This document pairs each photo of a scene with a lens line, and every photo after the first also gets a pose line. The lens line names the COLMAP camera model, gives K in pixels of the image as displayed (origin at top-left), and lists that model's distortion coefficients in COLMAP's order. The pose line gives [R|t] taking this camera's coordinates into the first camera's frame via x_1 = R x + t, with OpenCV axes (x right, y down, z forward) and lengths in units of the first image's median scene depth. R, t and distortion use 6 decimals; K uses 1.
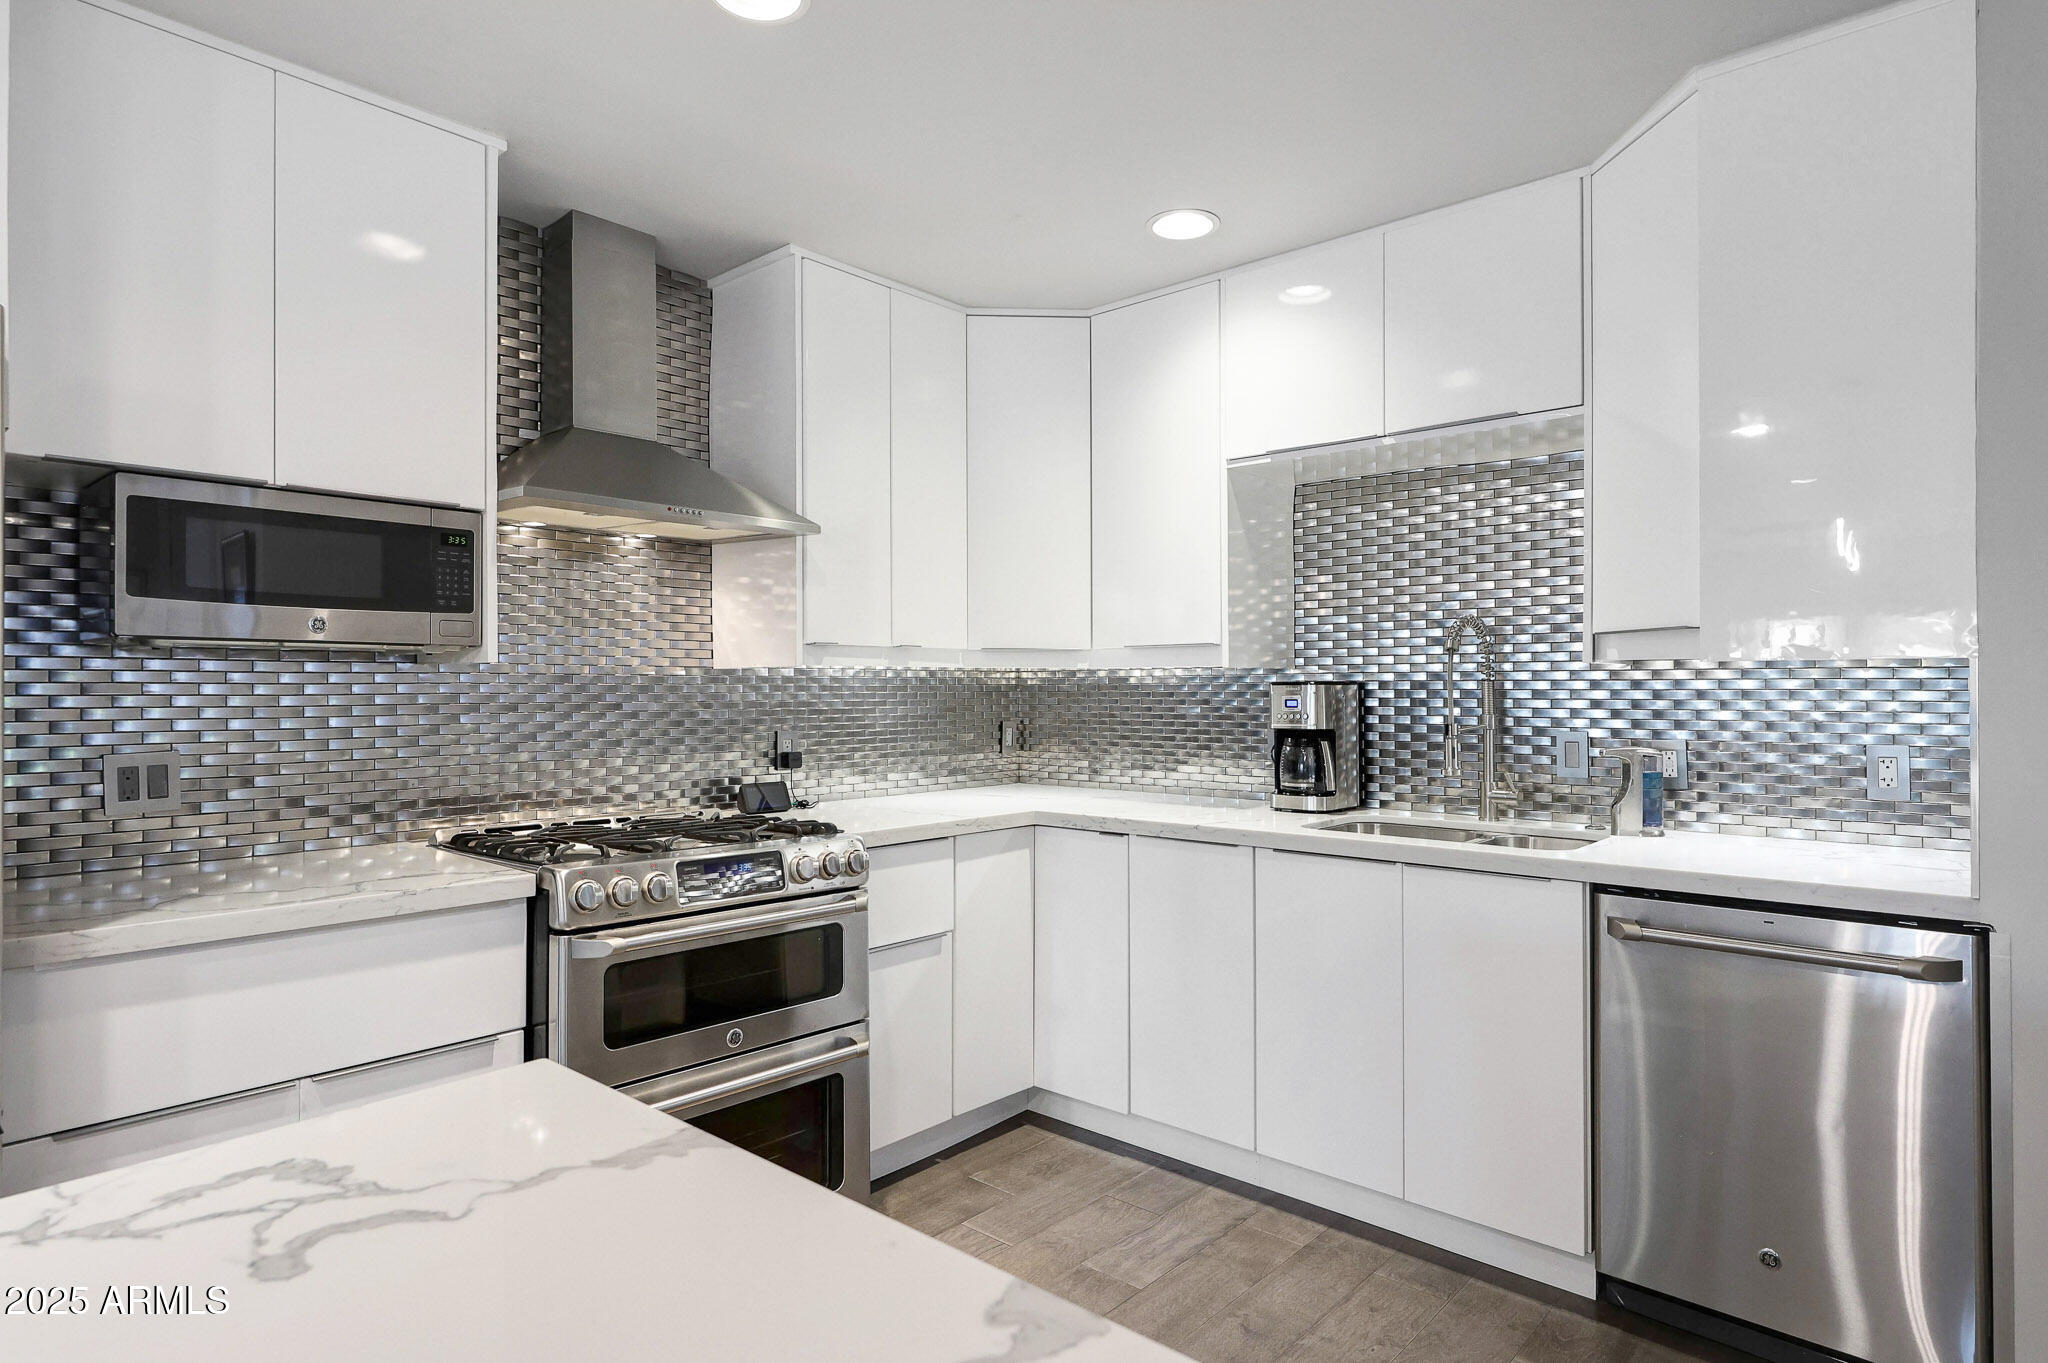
lens RADIAL K [[1102.8, 0, 998.6], [0, 1102.8, 690.8], [0, 0, 1]] dist [0.005862, -0.003096]
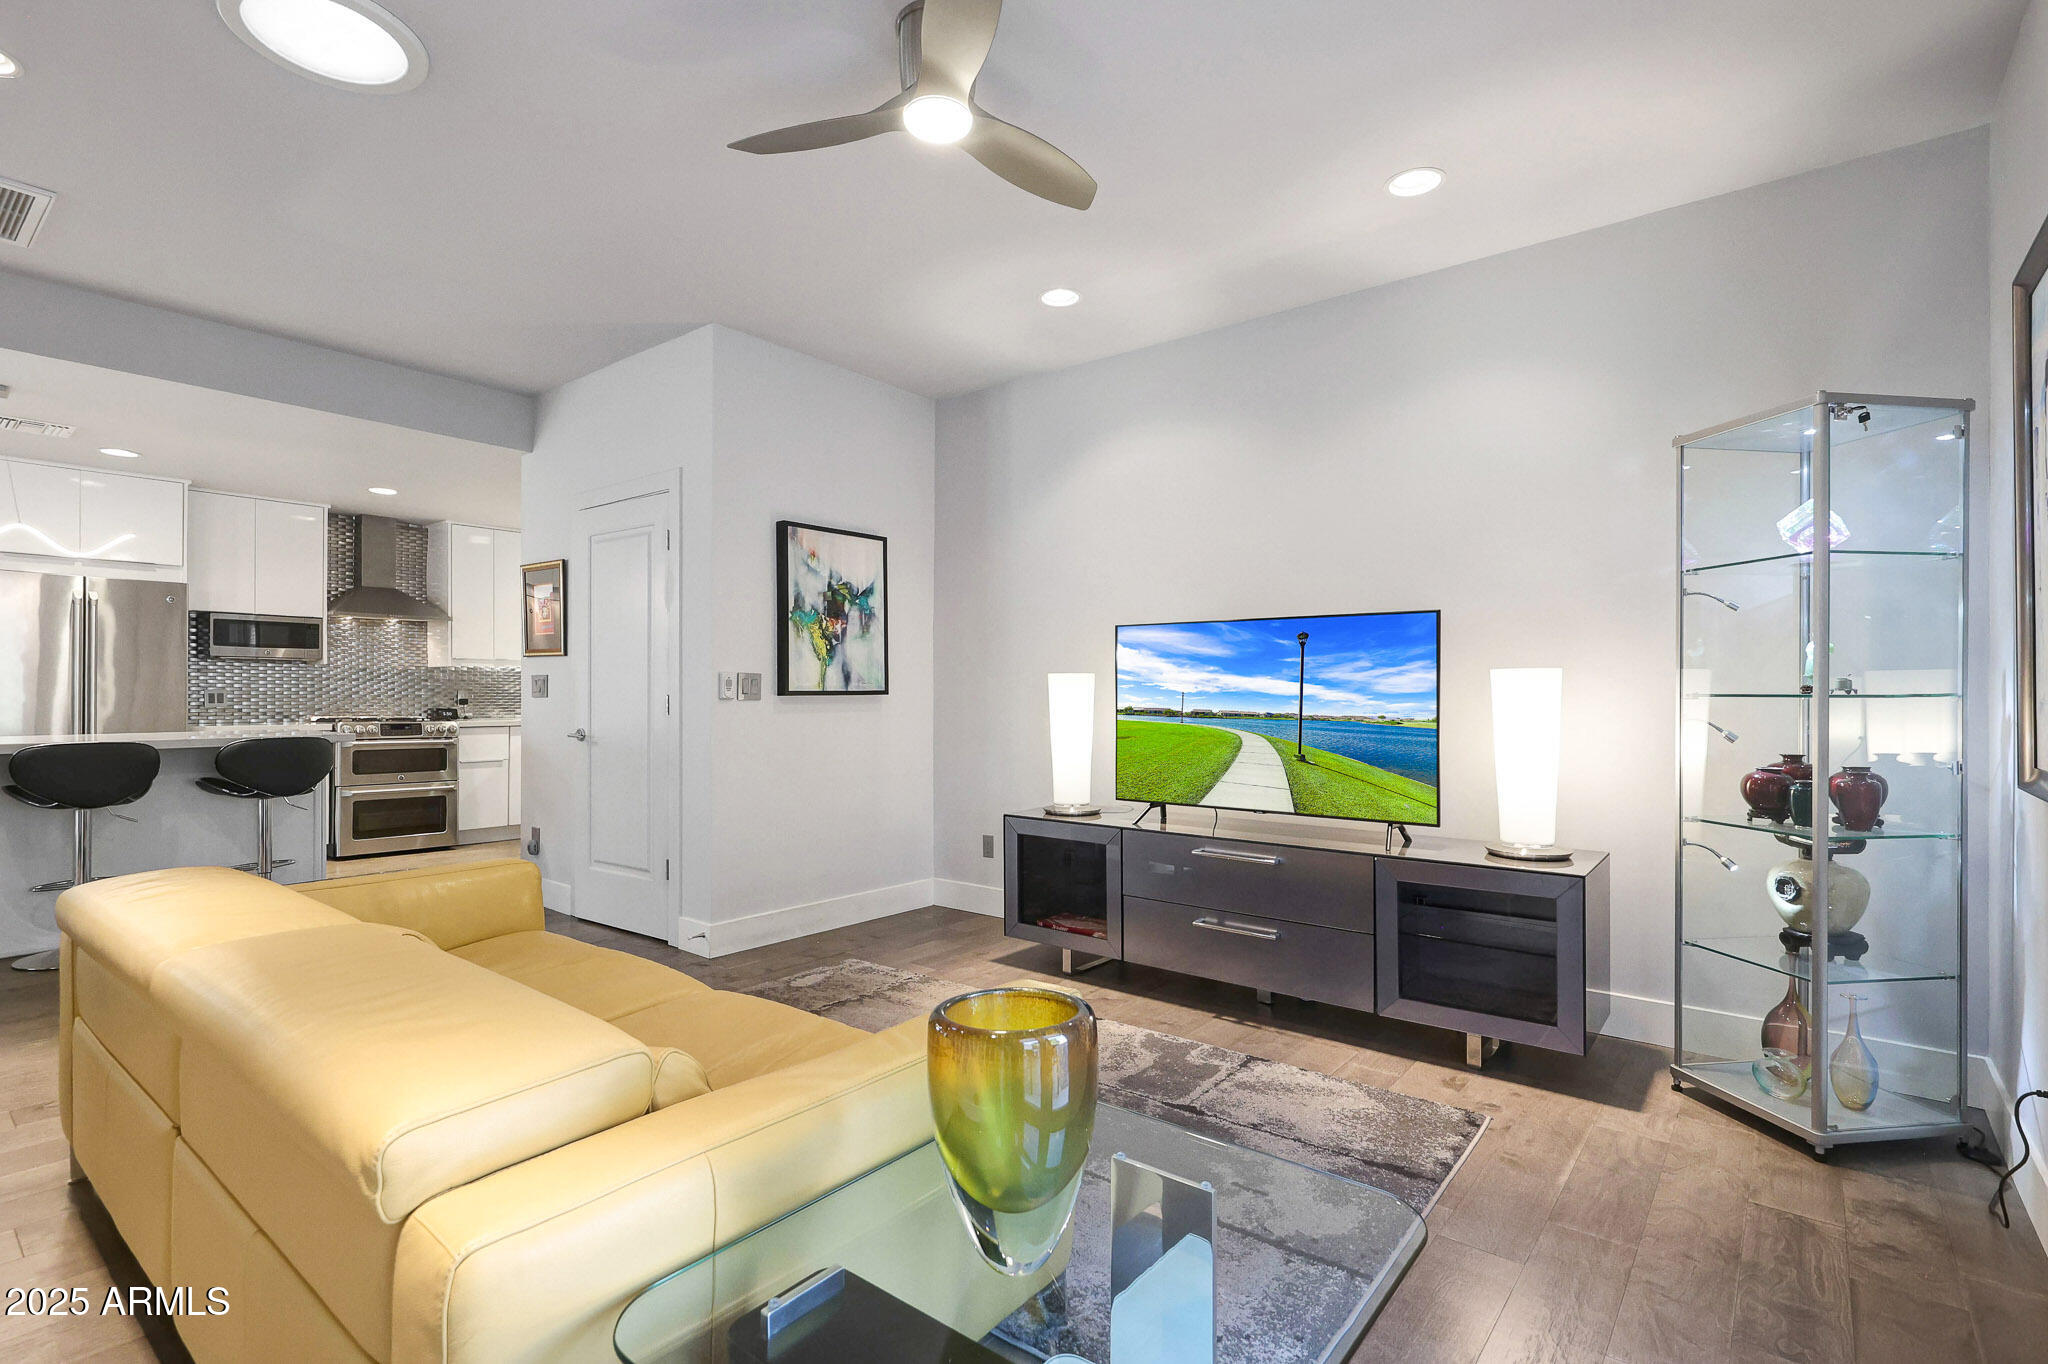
lens RADIAL K [[934.6, 0, 1003.1], [0, 934.6, 698.8], [0, 0, 1]] dist [-0.003484, 0.000668]
pose [[0.997867, 0.005607, 0.065038, 1.075500], [-0.005967, 0.999968, 0.005339, 0.040385], [-0.065005, -0.005715, 0.997869, -1.491575]]
